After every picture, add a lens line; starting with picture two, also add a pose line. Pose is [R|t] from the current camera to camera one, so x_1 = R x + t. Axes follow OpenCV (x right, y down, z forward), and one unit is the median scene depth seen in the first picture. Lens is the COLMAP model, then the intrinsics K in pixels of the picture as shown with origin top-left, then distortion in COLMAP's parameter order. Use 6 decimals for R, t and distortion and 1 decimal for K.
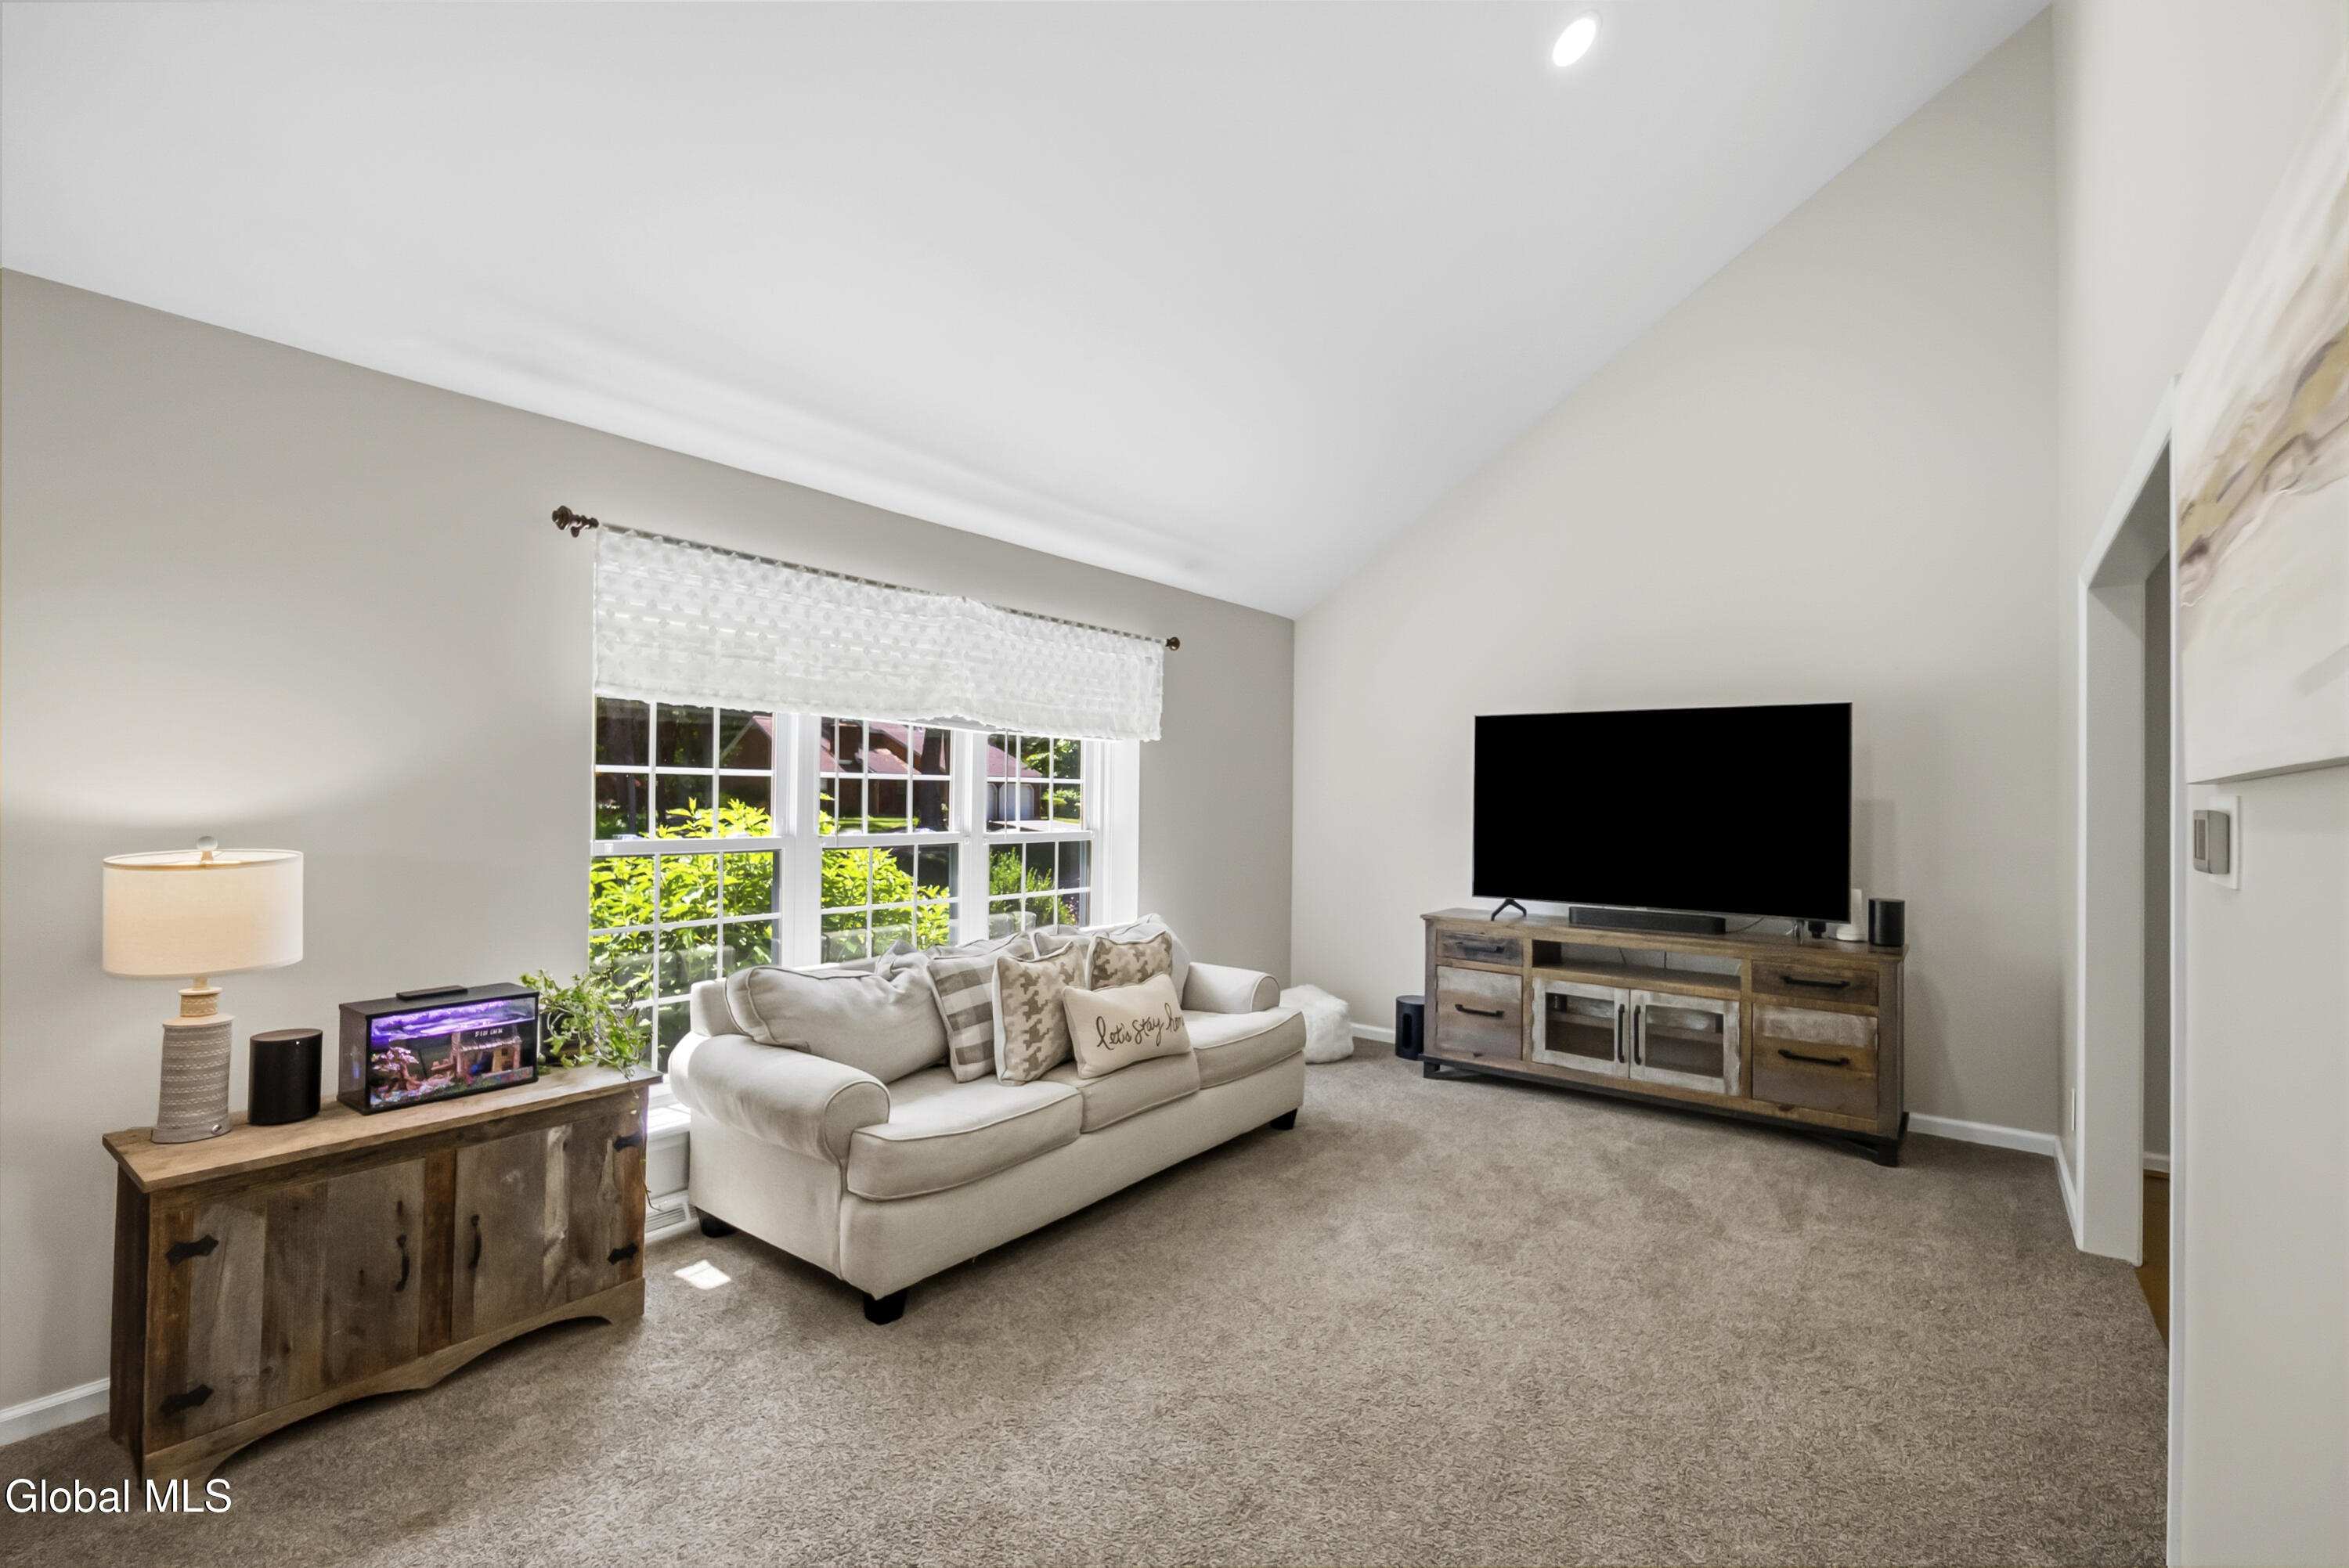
lens RADIAL K [[1046.1, 0, 1174.6], [0, 1046.1, 783.0], [0, 0, 1]] dist [0.003686, -0.003067]
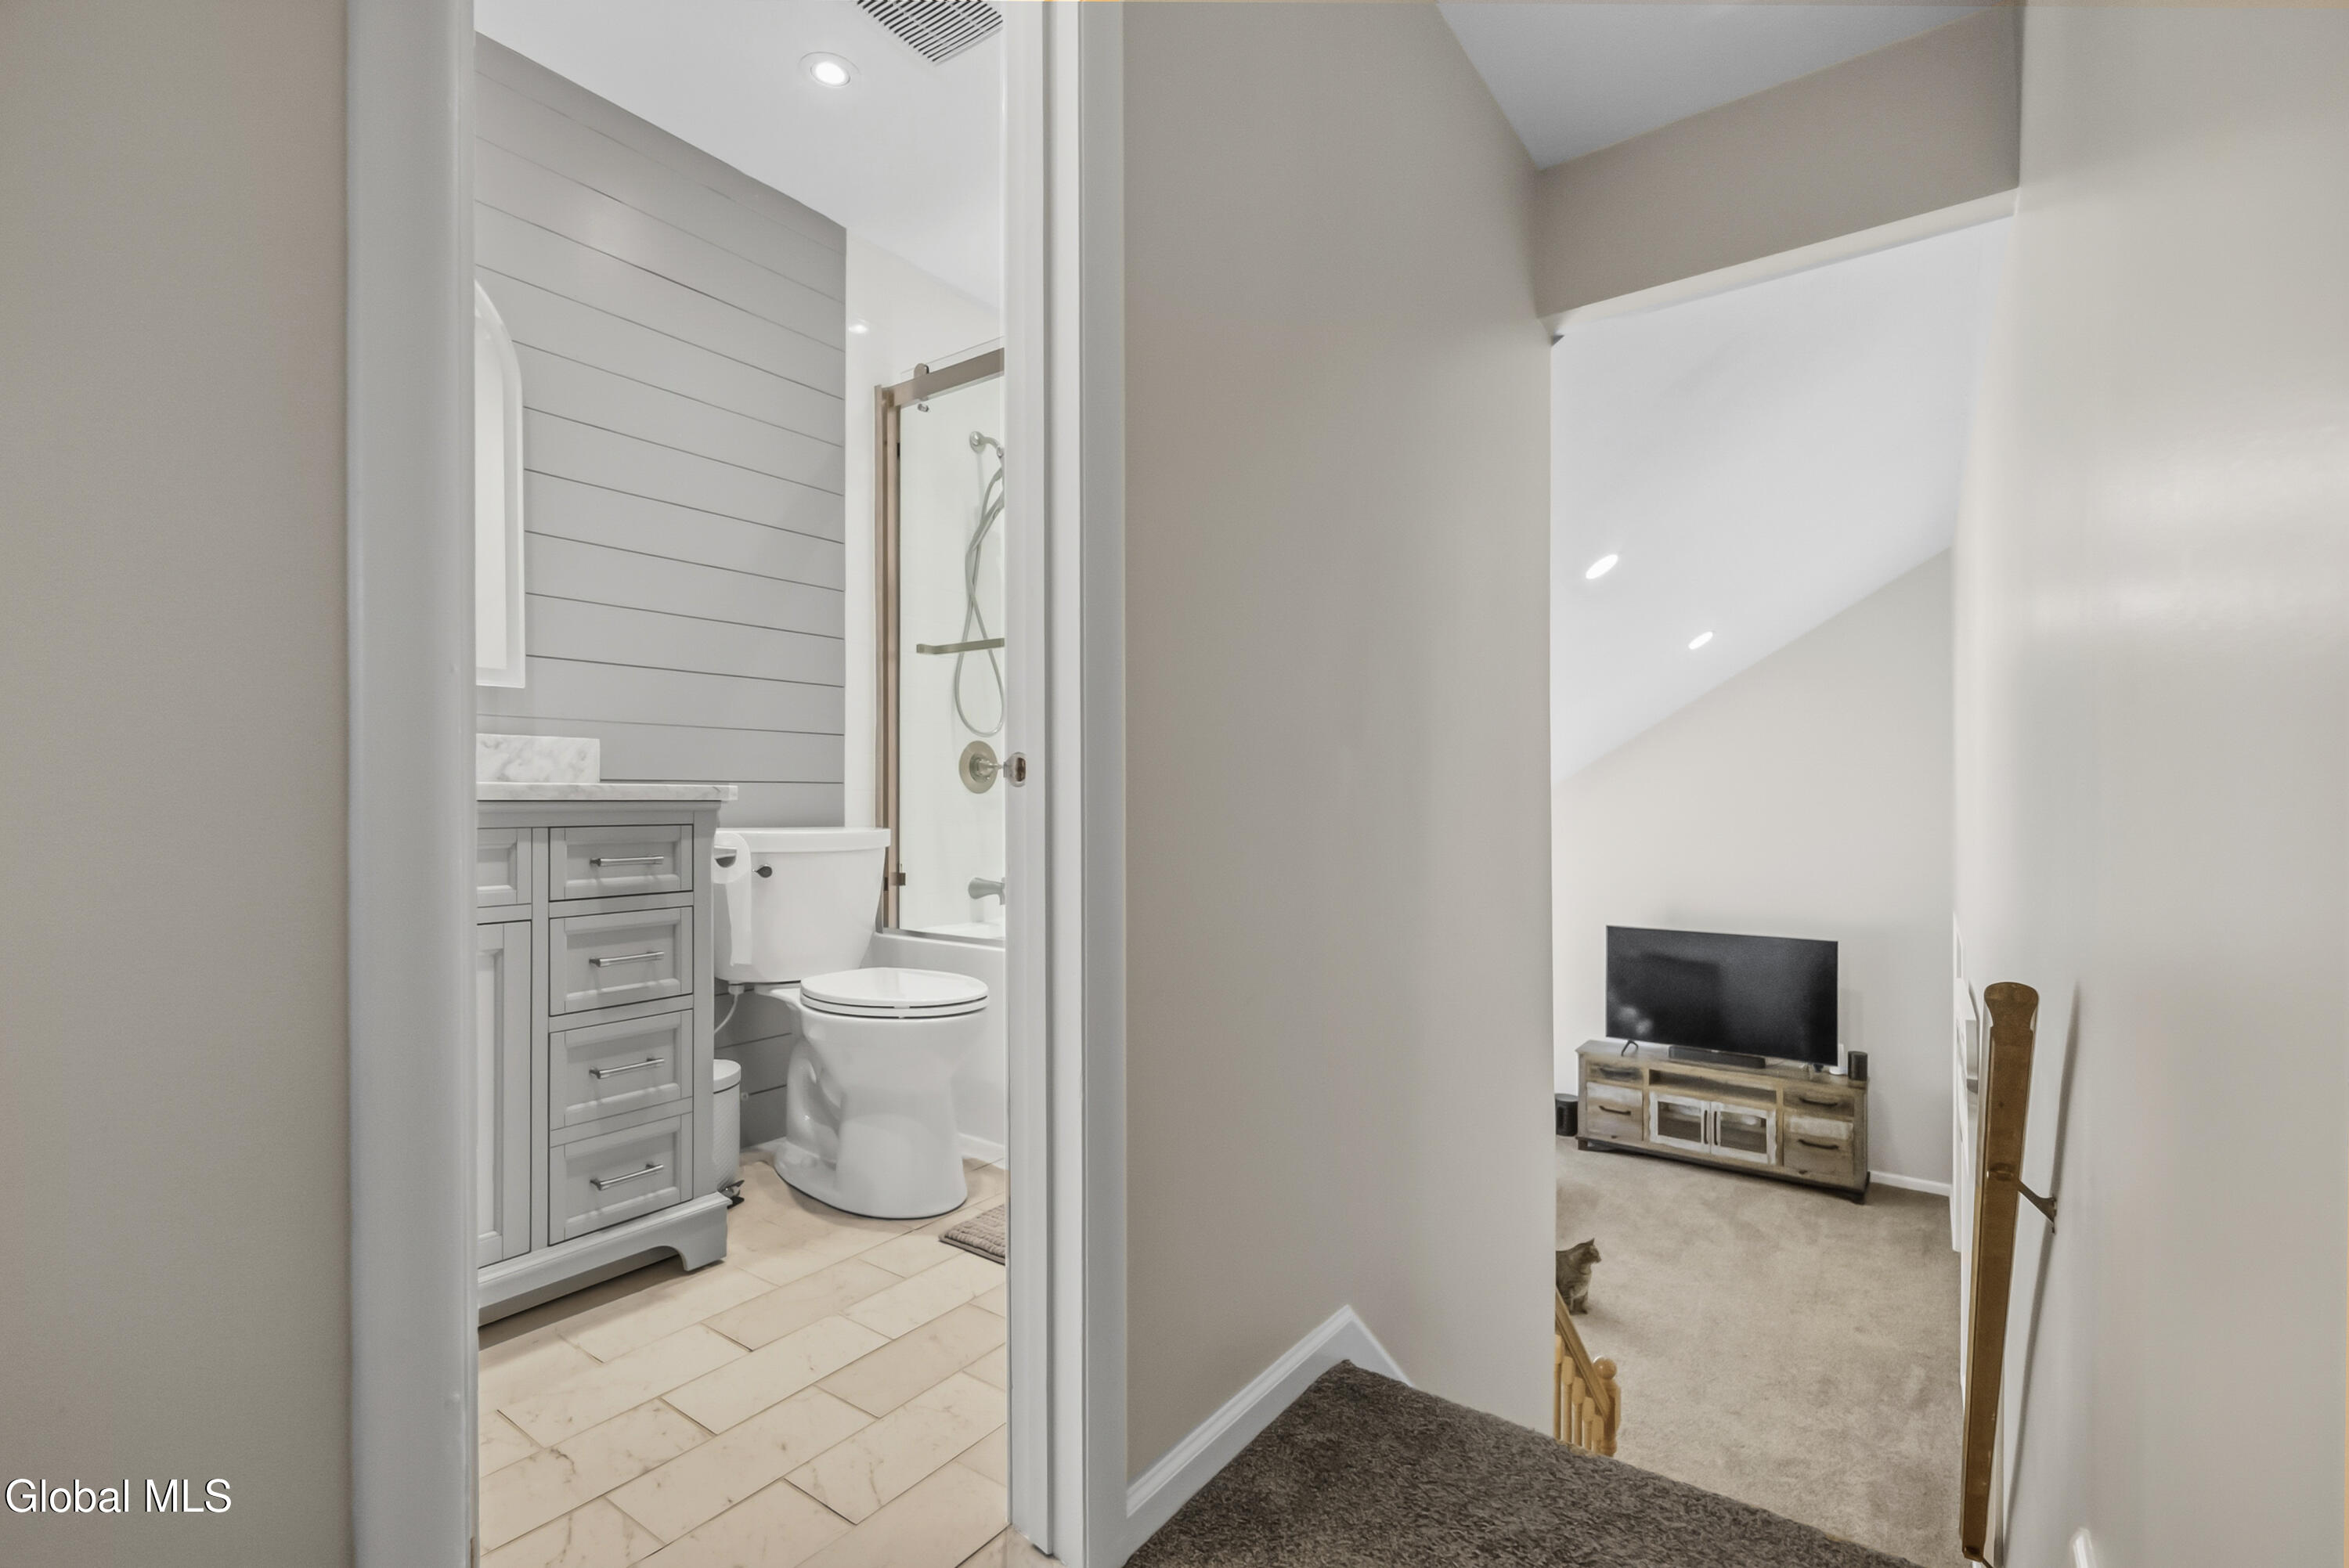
lens RADIAL K [[1046.1, 0, 1172.9], [0, 1046.1, 797.0], [0, 0, 1]] dist [0.003686, -0.003067]
pose [[0.999603, -0.012329, 0.025339, -0.542517], [0.012048, 0.999865, 0.011213, -0.372645], [-0.025473, -0.010904, 0.999616, -0.772094]]
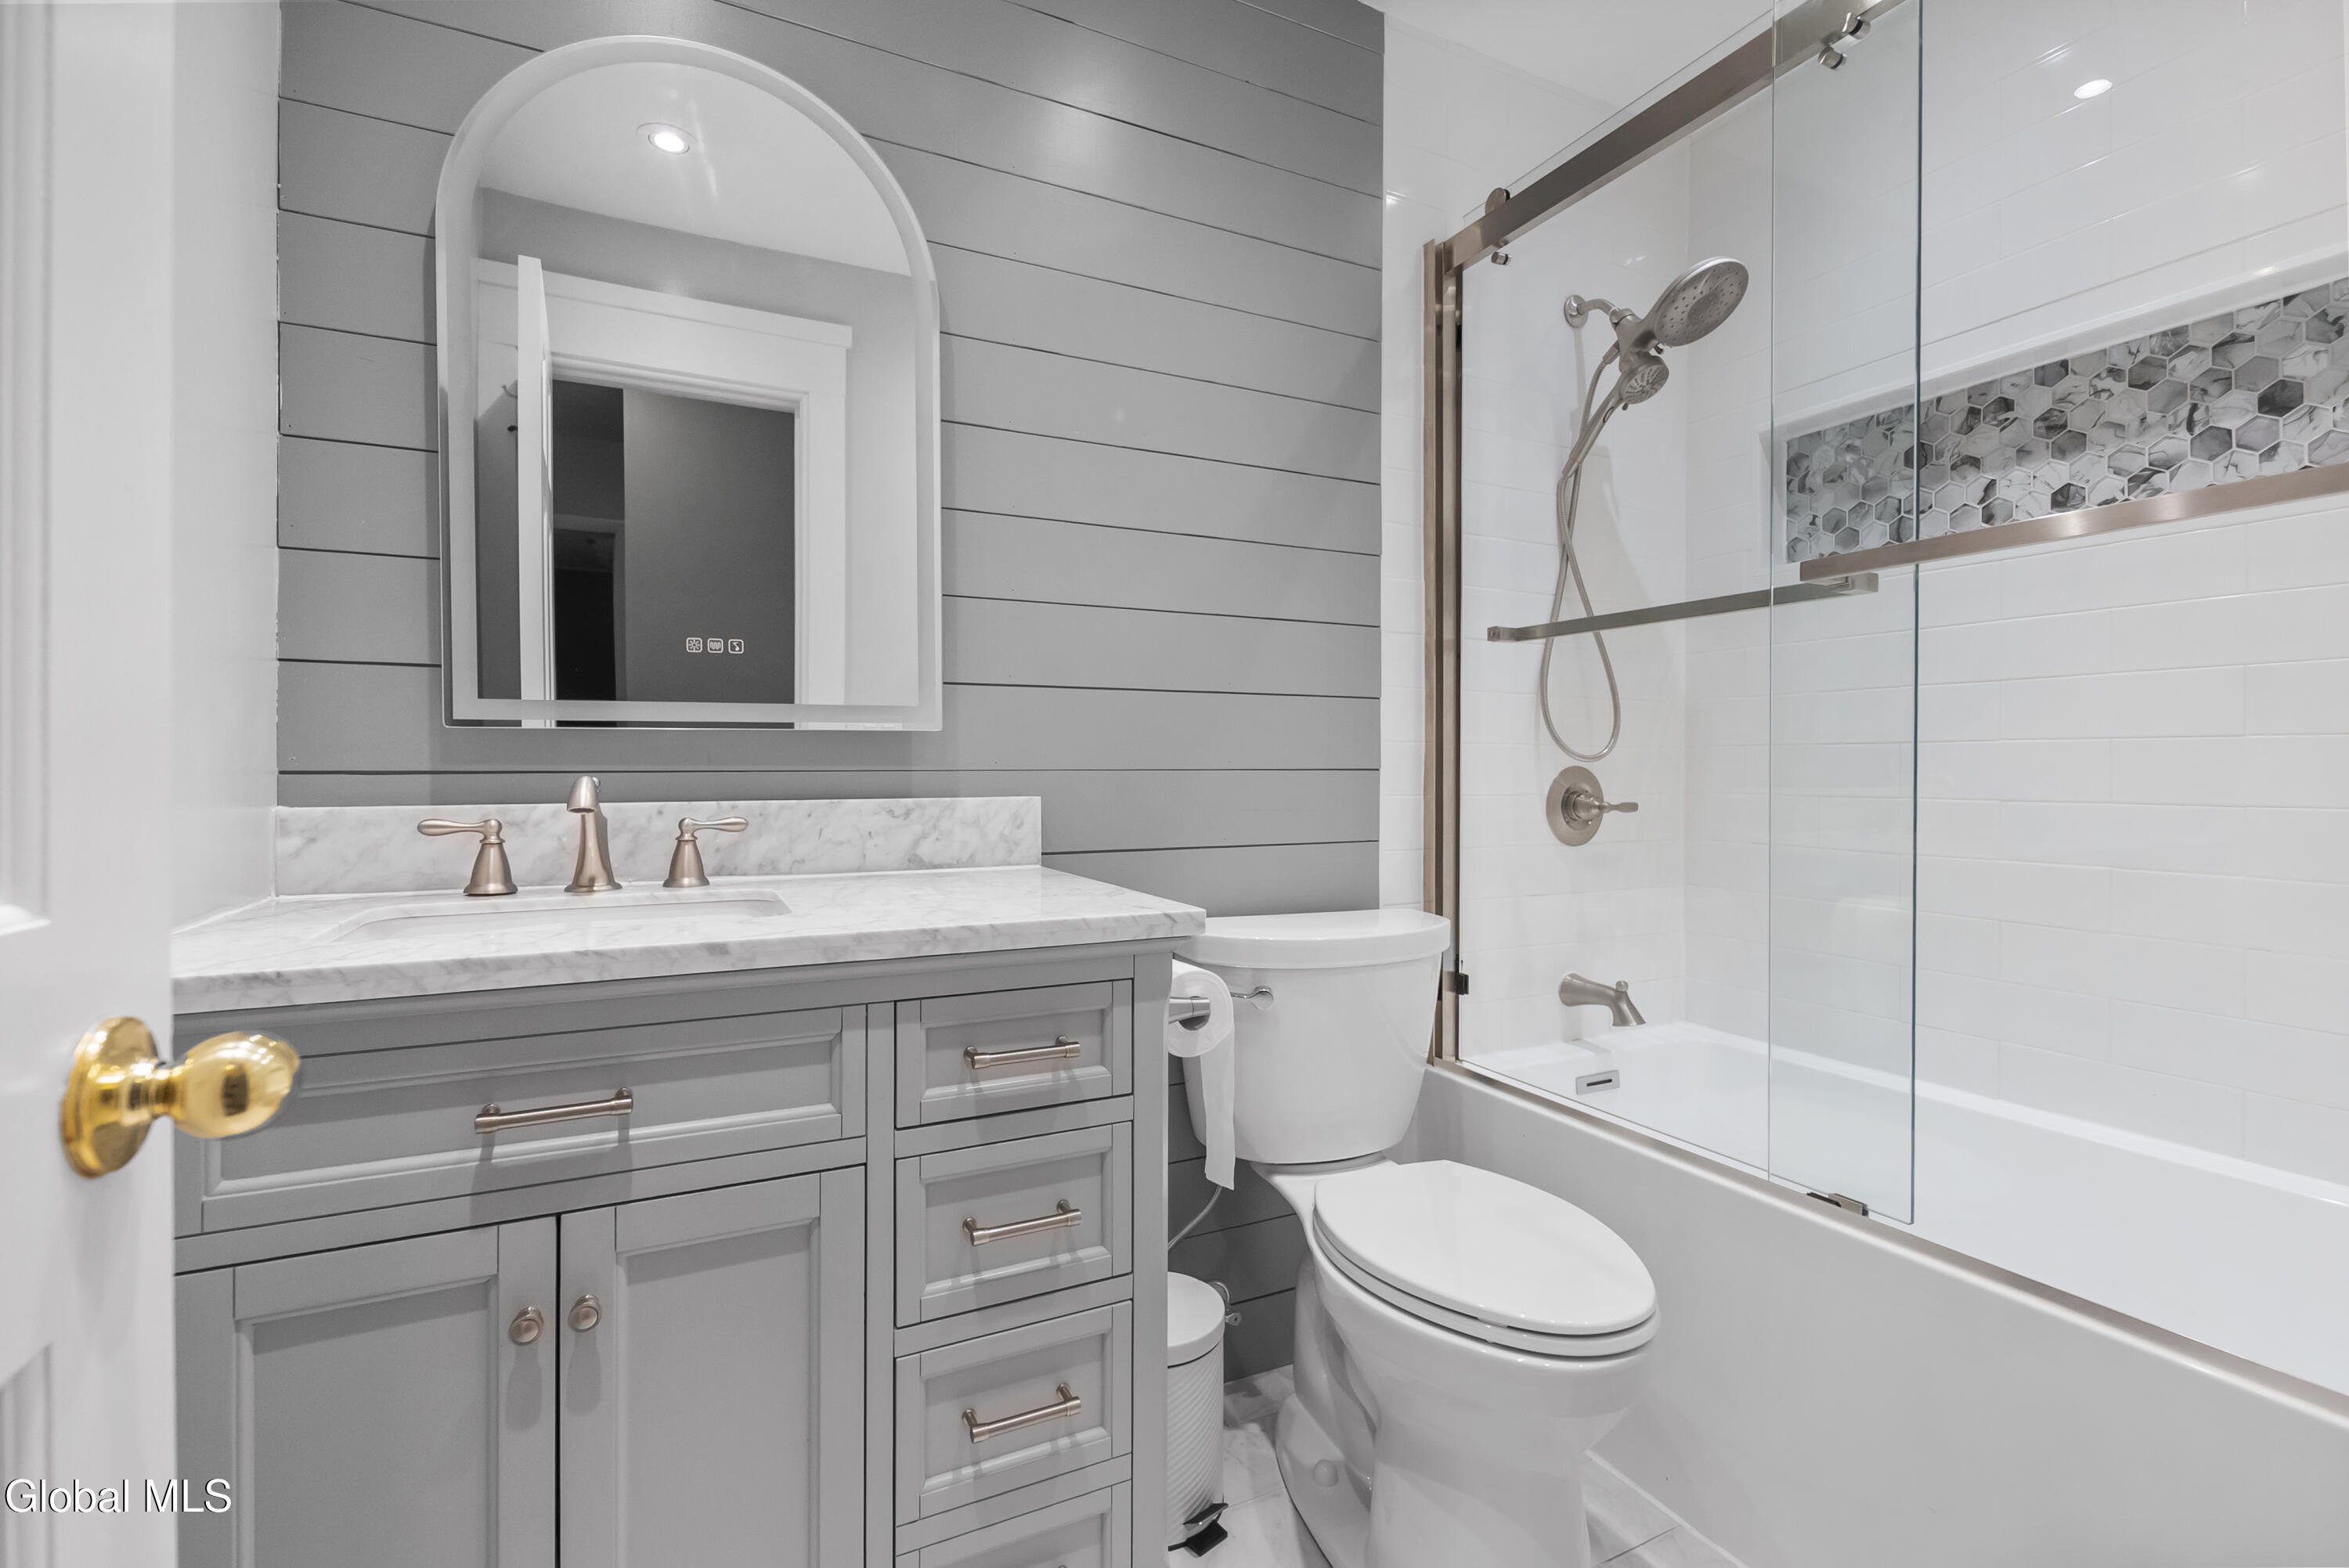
lens RADIAL K [[1046.1, 0, 1170.7], [0, 1046.1, 771.0], [0, 0, 1]] dist [0.003686, -0.003067]
pose [[0.895199, -0.009209, -0.445571, -0.872190], [0.014577, 0.999857, 0.008622, -0.552732], [0.445428, -0.014214, 0.895205, 0.288771]]
